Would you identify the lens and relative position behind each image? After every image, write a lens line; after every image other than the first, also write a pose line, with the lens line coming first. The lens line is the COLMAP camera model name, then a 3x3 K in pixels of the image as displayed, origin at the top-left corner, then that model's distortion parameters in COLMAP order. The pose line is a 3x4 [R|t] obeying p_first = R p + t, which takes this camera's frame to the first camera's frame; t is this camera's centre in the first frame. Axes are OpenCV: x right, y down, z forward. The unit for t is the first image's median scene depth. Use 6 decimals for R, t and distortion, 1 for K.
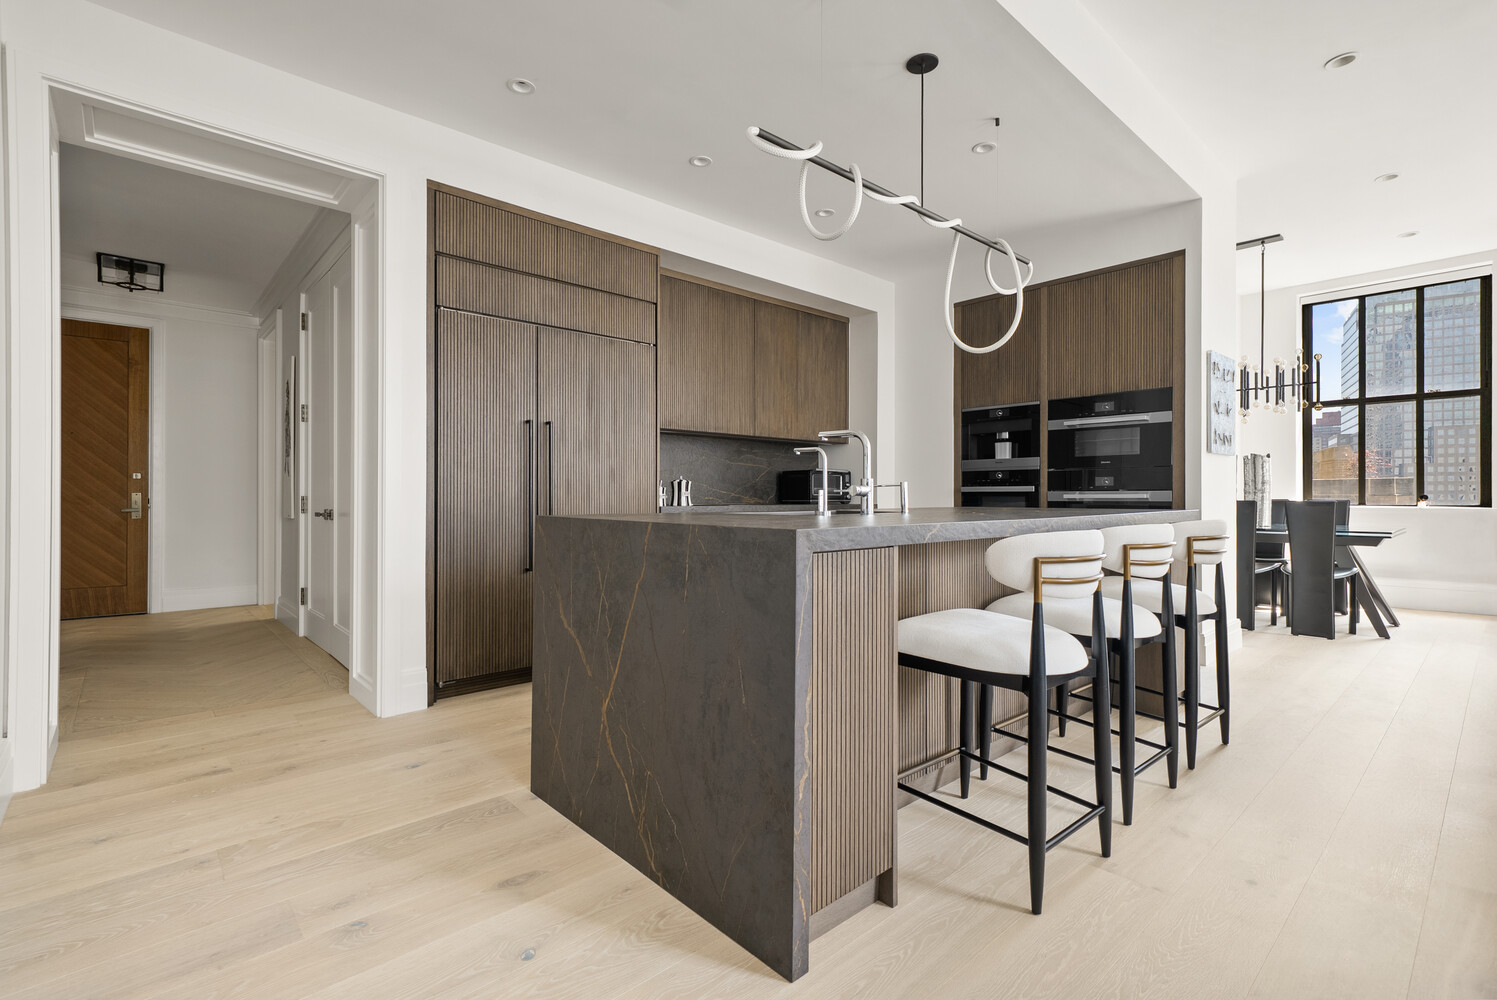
lens RADIAL K [[689.7, 0, 748.5], [0, 689.7, 500.0], [0, 0, 1]] dist [-0.001338, 0.000034]
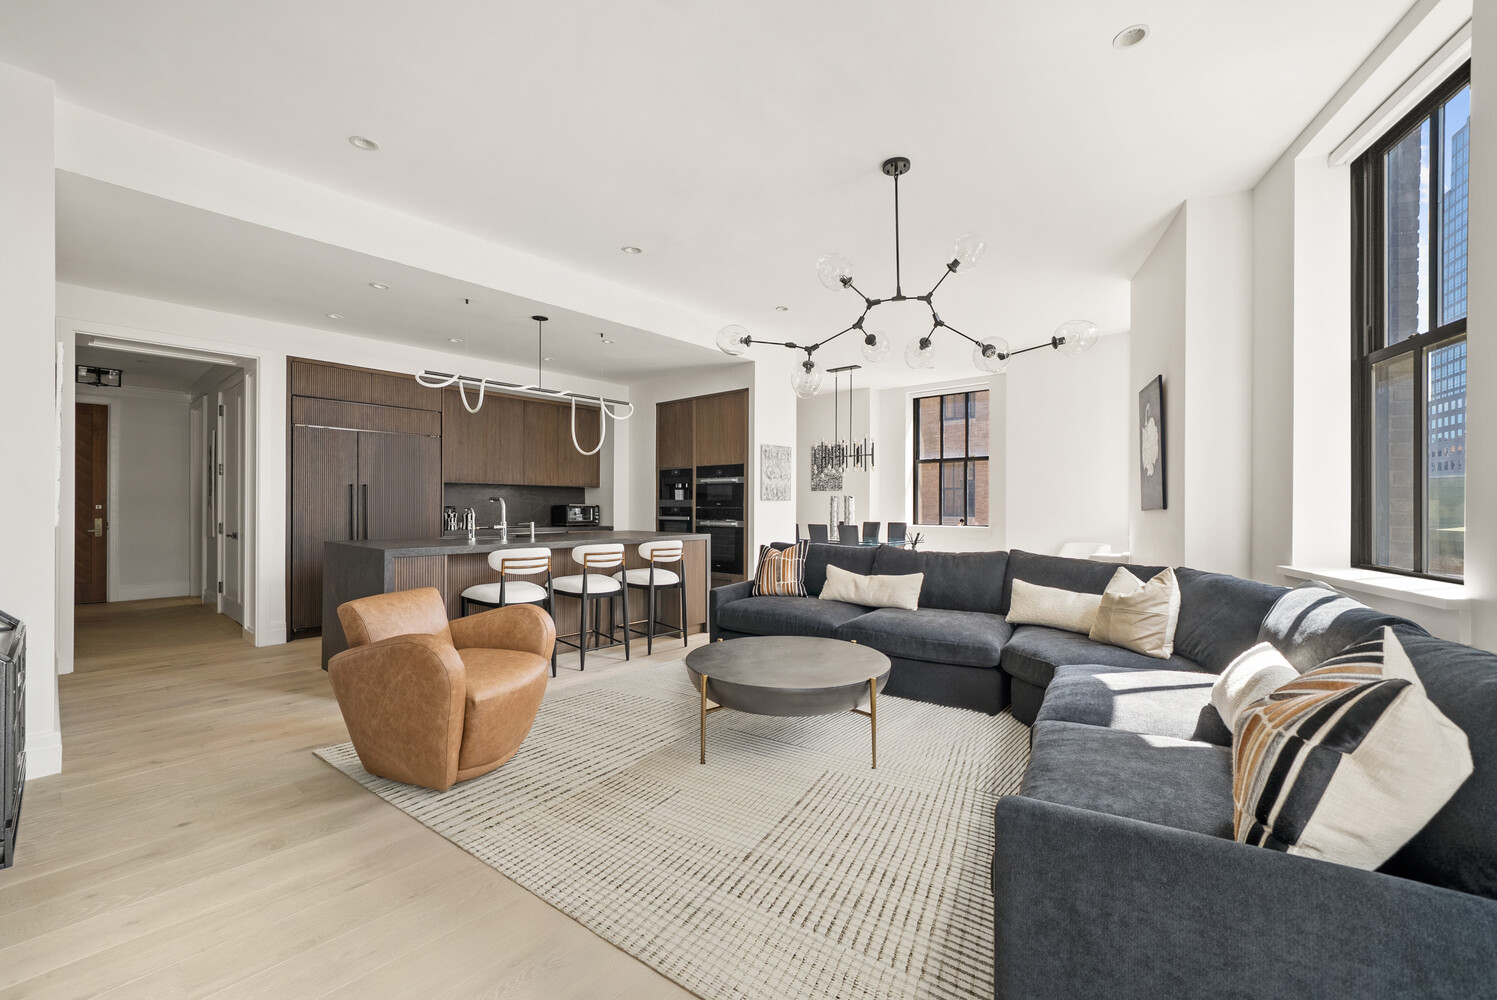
lens RADIAL K [[637.2, 0, 752.6], [0, 637.2, 509.4], [0, 0, 1]] dist [0.001716, 0.000017]
pose [[0.995111, 0.001751, 0.098749, 0.417482], [-0.001908, 0.999997, 0.001487, -0.041391], [-0.098746, -0.001668, 0.995111, -0.564799]]
